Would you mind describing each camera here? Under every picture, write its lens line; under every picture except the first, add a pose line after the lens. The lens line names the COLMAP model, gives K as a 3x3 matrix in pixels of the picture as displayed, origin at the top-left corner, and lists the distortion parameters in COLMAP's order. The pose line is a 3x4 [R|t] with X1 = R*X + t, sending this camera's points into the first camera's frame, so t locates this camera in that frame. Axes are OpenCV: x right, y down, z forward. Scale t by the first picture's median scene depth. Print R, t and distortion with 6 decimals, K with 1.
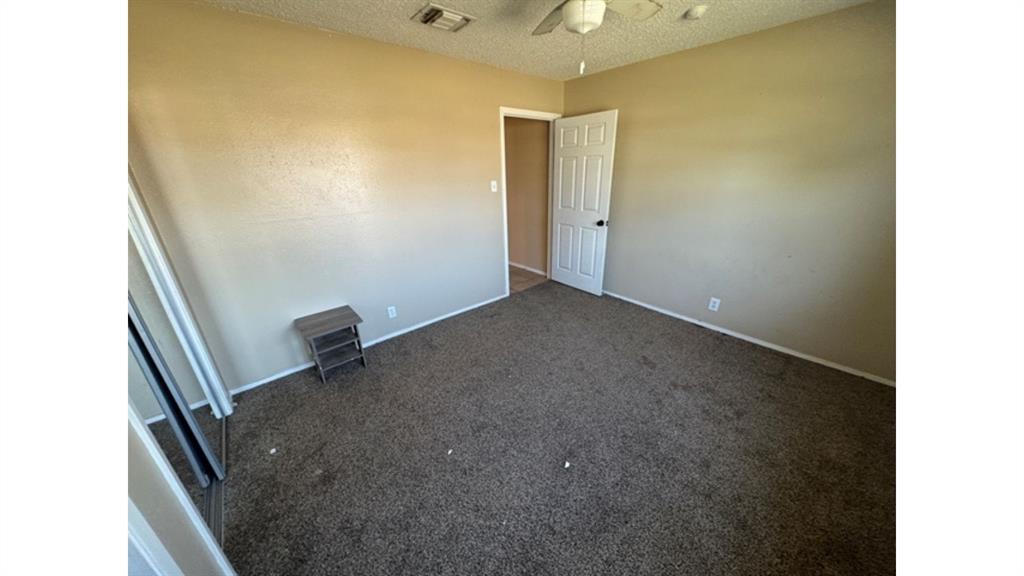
lens RADIAL K [[308.7, 0, 512.0], [0, 308.7, 288.0], [0, 0, 1]] dist [-0.001886, 0.000033]
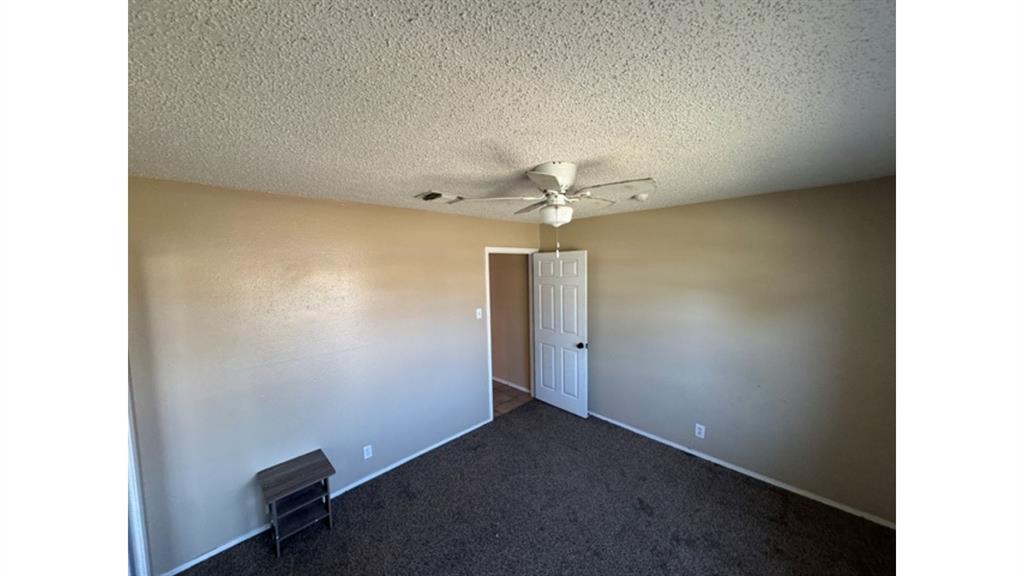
lens RADIAL K [[308.7, 0, 512.0], [0, 308.7, 288.0], [0, 0, 1]] dist [-0.001886, 0.000033]
pose [[0.997886, -0.003542, 0.064888, -0.015132], [0.022776, 0.954243, -0.298165, -0.103340], [-0.060862, 0.299013, 0.952306, -0.052061]]
